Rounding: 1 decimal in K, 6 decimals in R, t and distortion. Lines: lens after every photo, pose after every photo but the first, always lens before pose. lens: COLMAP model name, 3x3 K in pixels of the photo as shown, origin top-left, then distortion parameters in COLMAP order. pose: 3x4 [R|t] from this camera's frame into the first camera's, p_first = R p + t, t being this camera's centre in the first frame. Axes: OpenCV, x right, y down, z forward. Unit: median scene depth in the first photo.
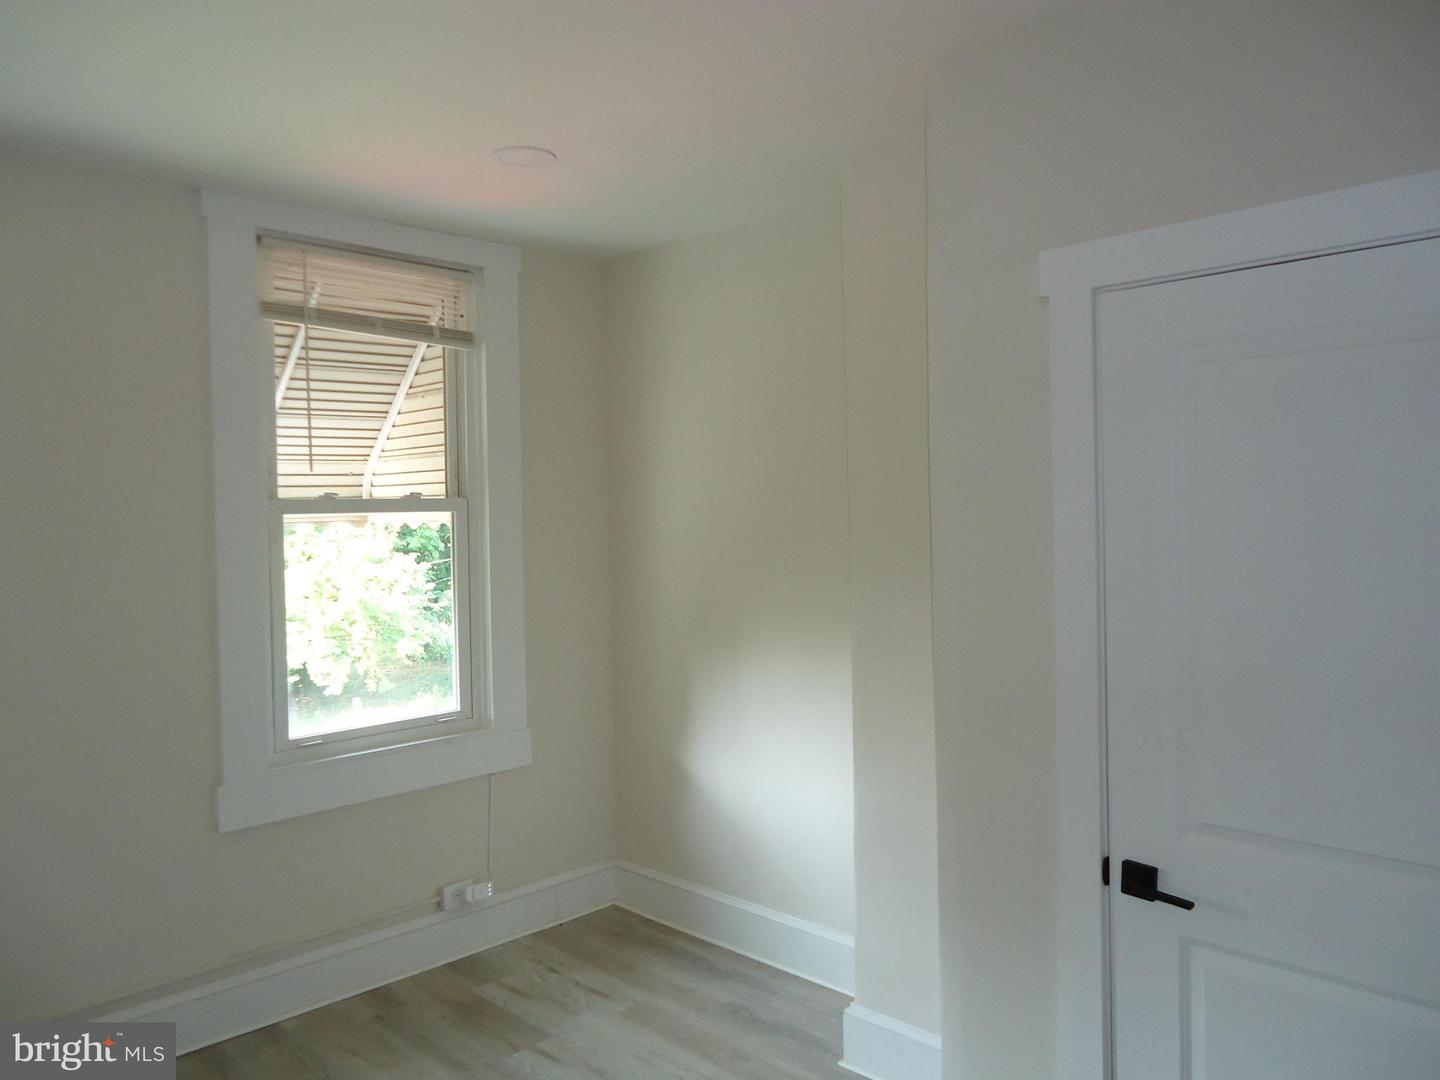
lens RADIAL K [[1057.6, 0, 716.5], [0, 1057.6, 533.8], [0, 0, 1]] dist [0.003170, -0.004664]
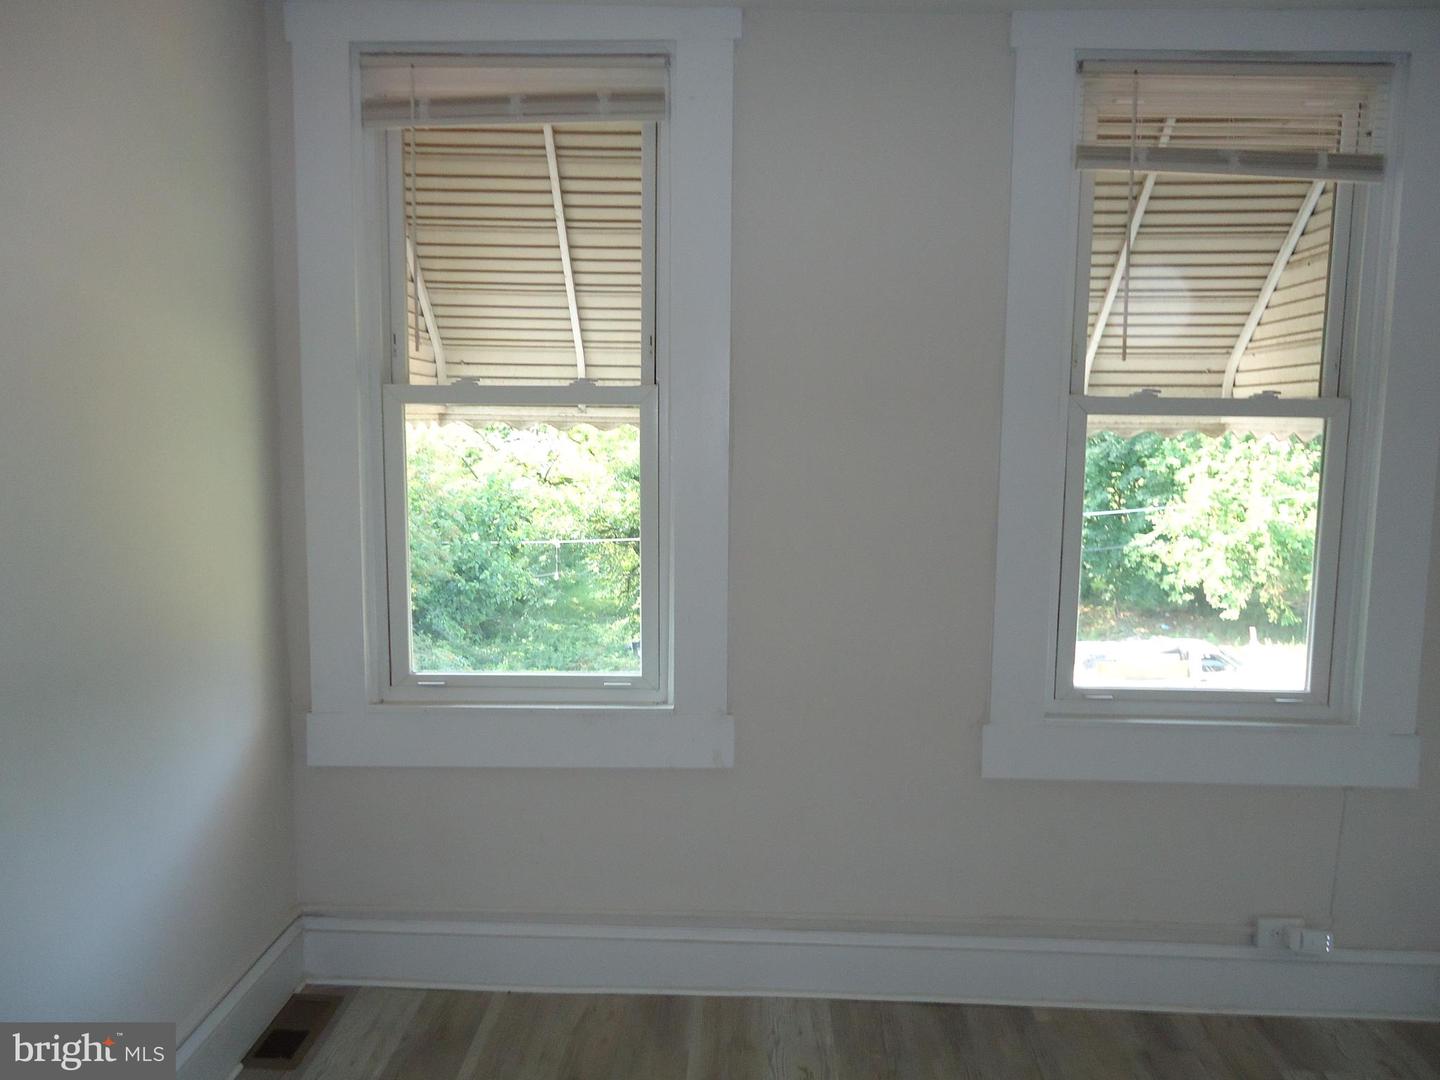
lens RADIAL K [[1057.6, 0, 716.5], [0, 1057.6, 533.8], [0, 0, 1]] dist [0.003170, -0.004664]
pose [[0.685184, 0.103851, -0.720928, -0.006453], [-0.044341, 0.993895, 0.101030, 0.002215], [0.727019, -0.037258, 0.685606, 0.172185]]
